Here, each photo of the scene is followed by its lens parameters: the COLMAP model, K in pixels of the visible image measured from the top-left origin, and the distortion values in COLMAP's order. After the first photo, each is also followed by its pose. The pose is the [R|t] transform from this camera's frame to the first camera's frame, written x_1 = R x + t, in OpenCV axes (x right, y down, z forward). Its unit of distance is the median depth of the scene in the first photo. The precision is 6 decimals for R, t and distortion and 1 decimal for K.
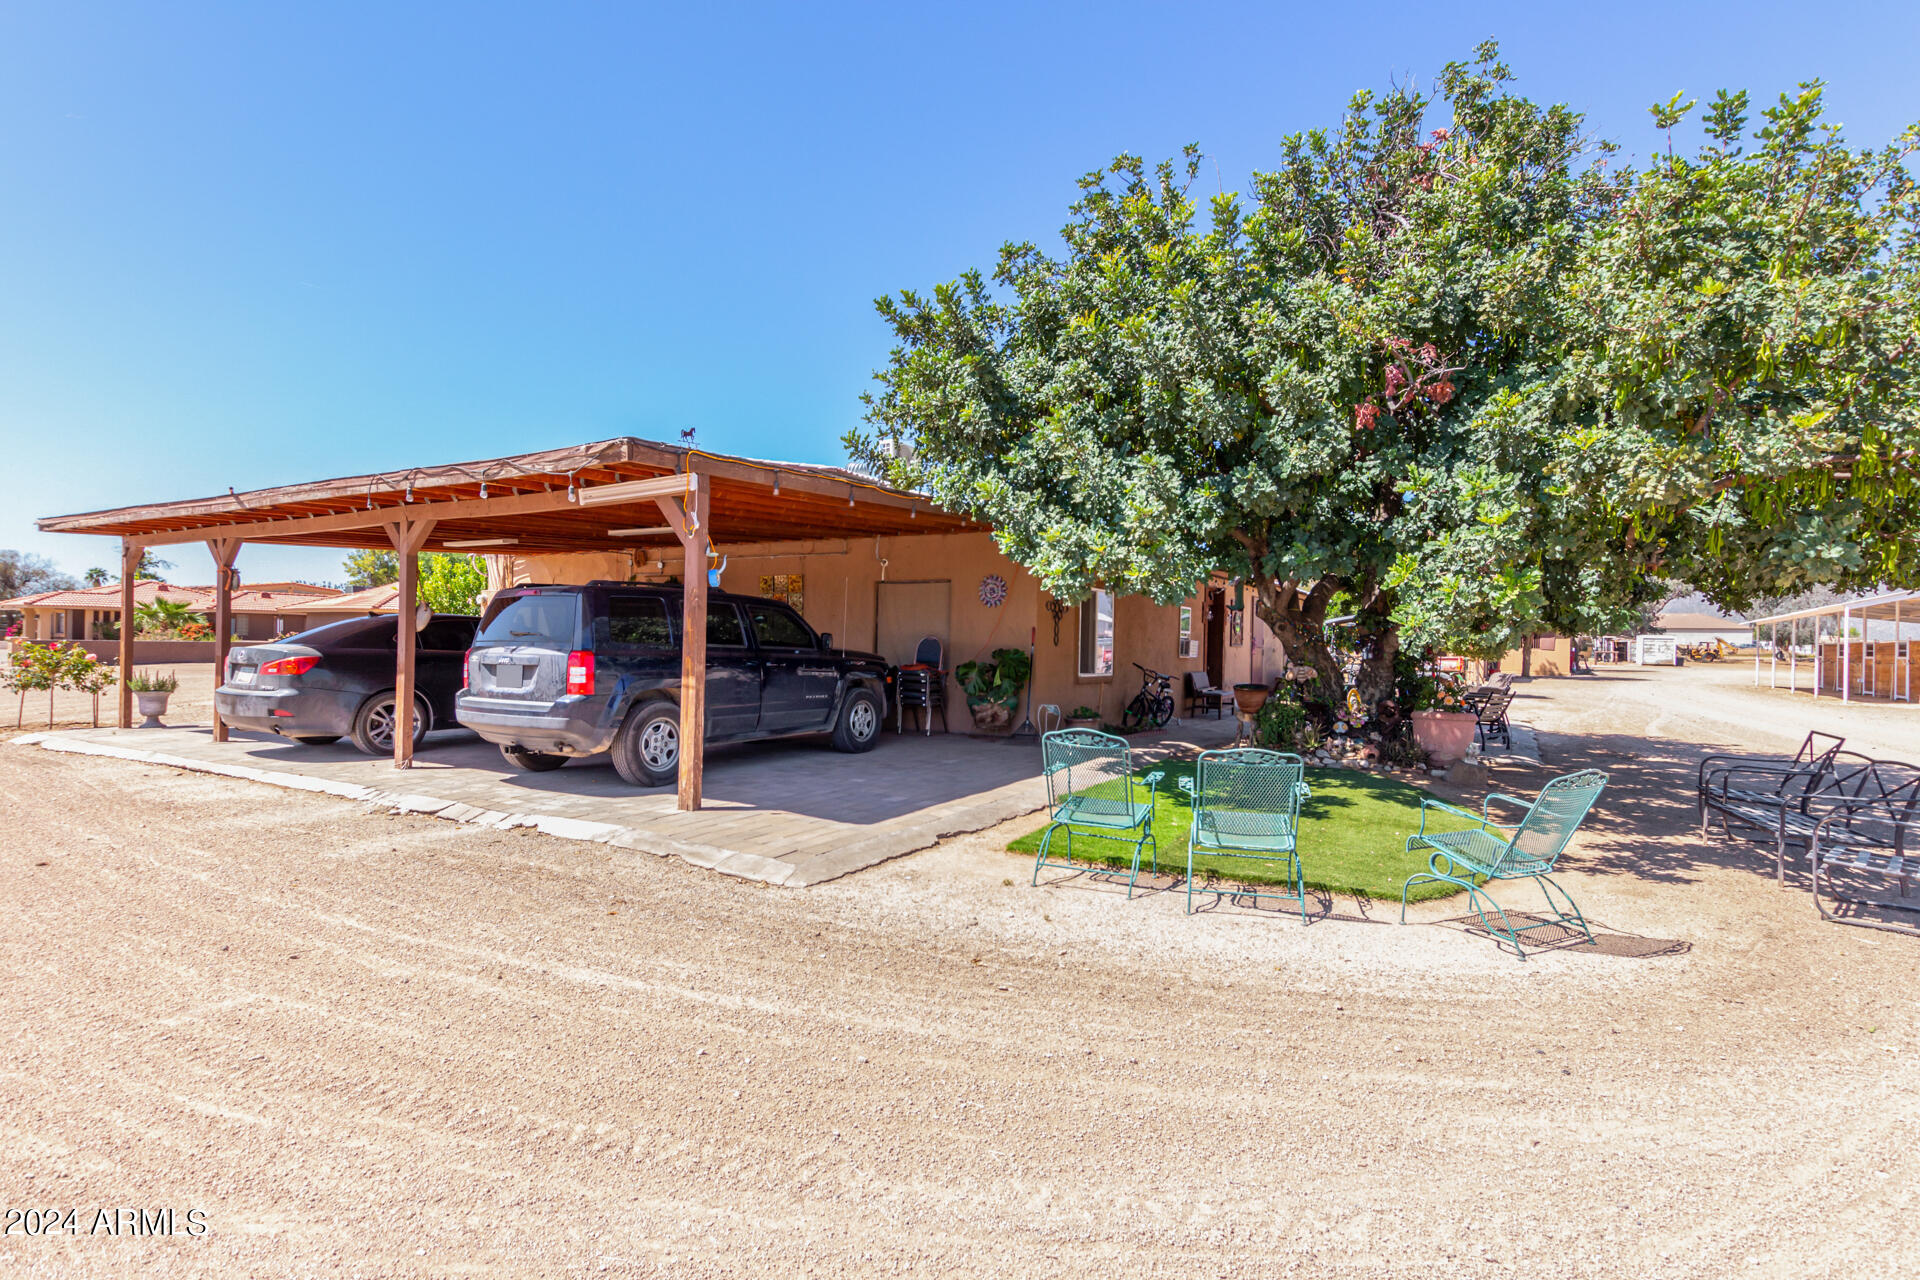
lens RADIAL K [[901.7, 0, 971.7], [0, 901.7, 641.9], [0, 0, 1]] dist [-0.000196, -0.000151]
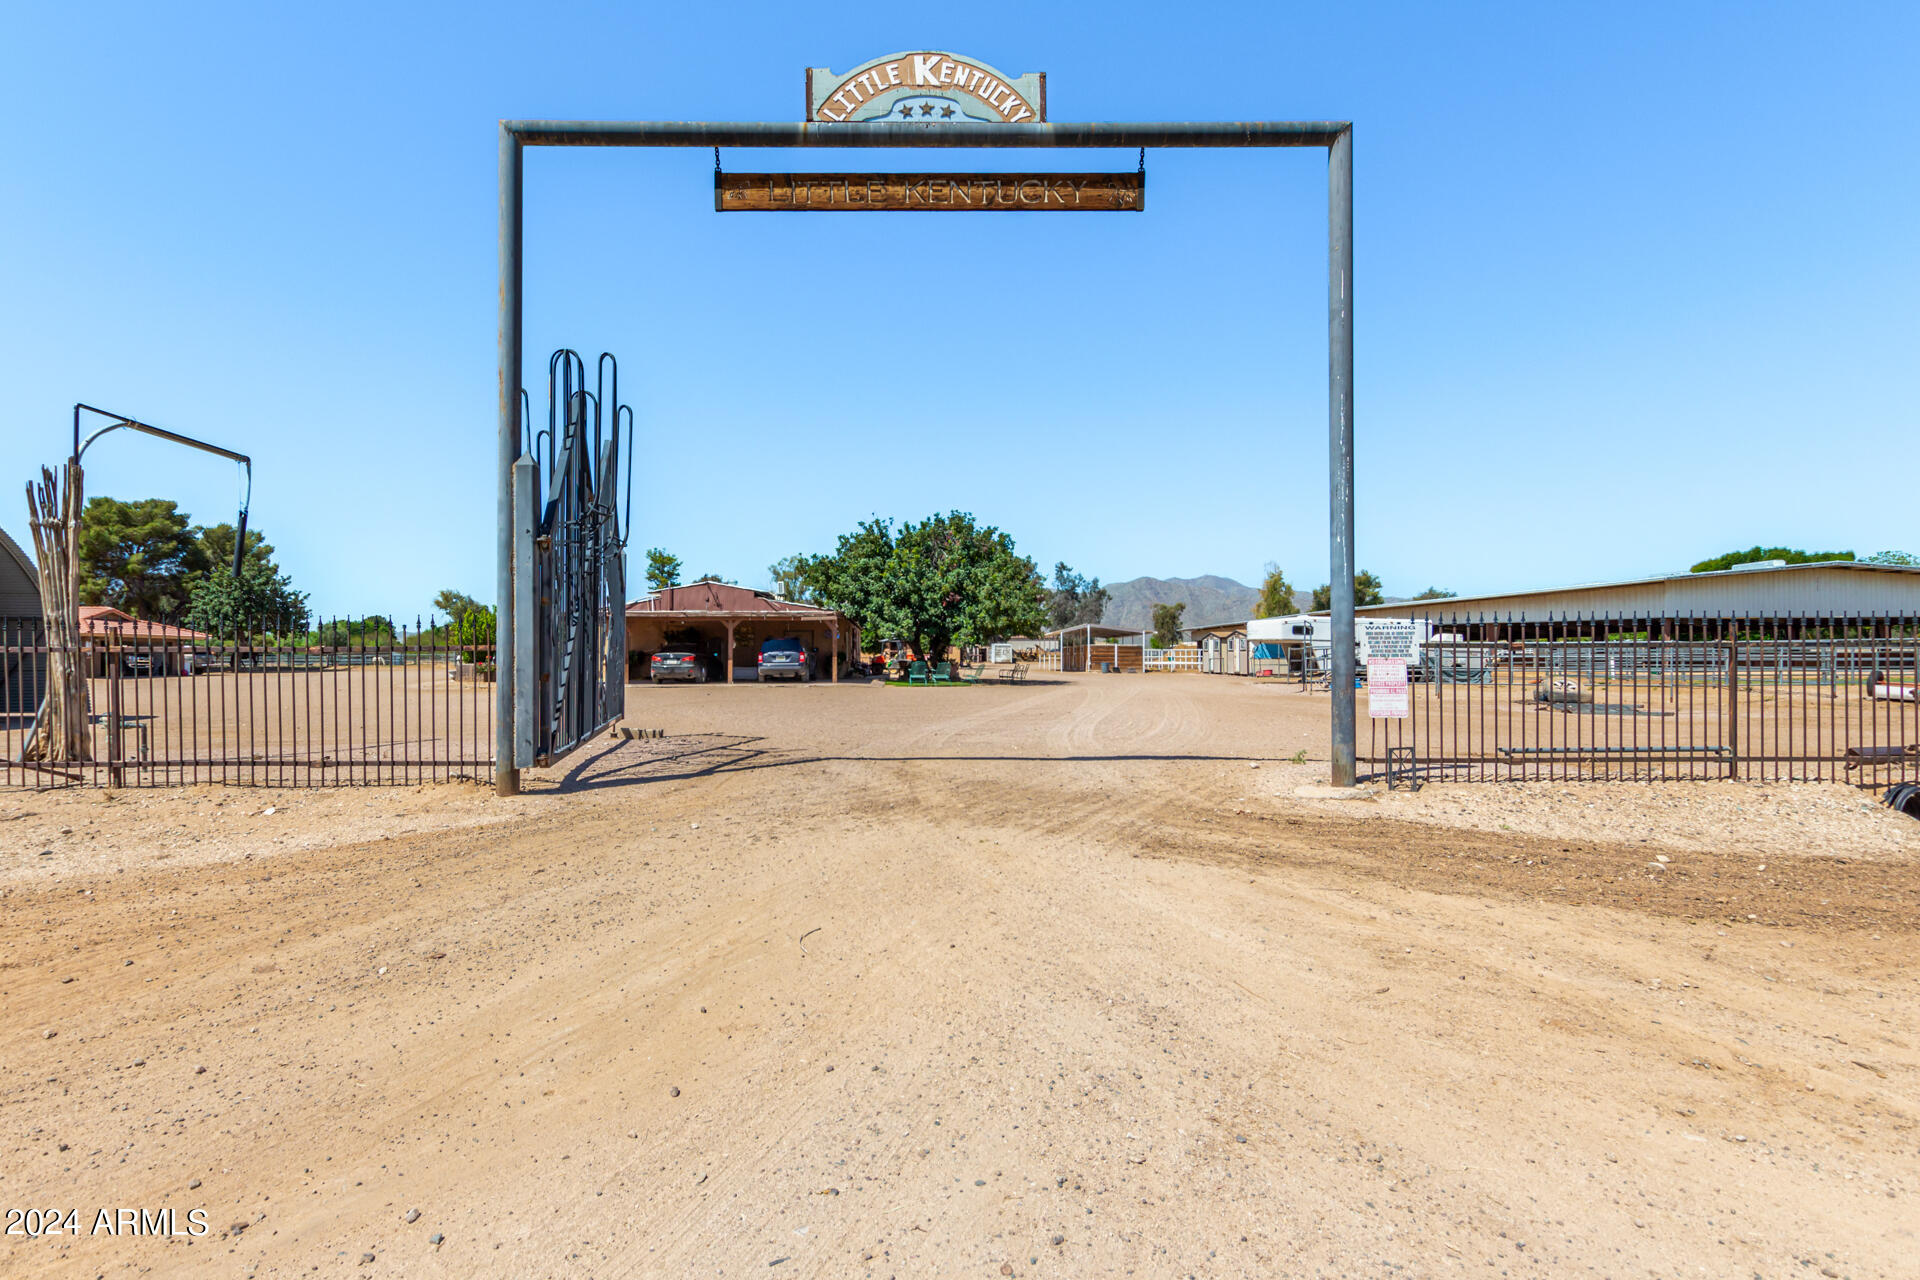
lens RADIAL K [[901.7, 0, 971.7], [0, 901.7, 641.9], [0, 0, 1]] dist [-0.000196, -0.000151]
pose [[0.817837, -0.009146, 0.575377, -2.275742], [0.016221, 0.999843, -0.007164, 0.002772], [-0.575221, 0.015192, 0.817857, -3.119718]]
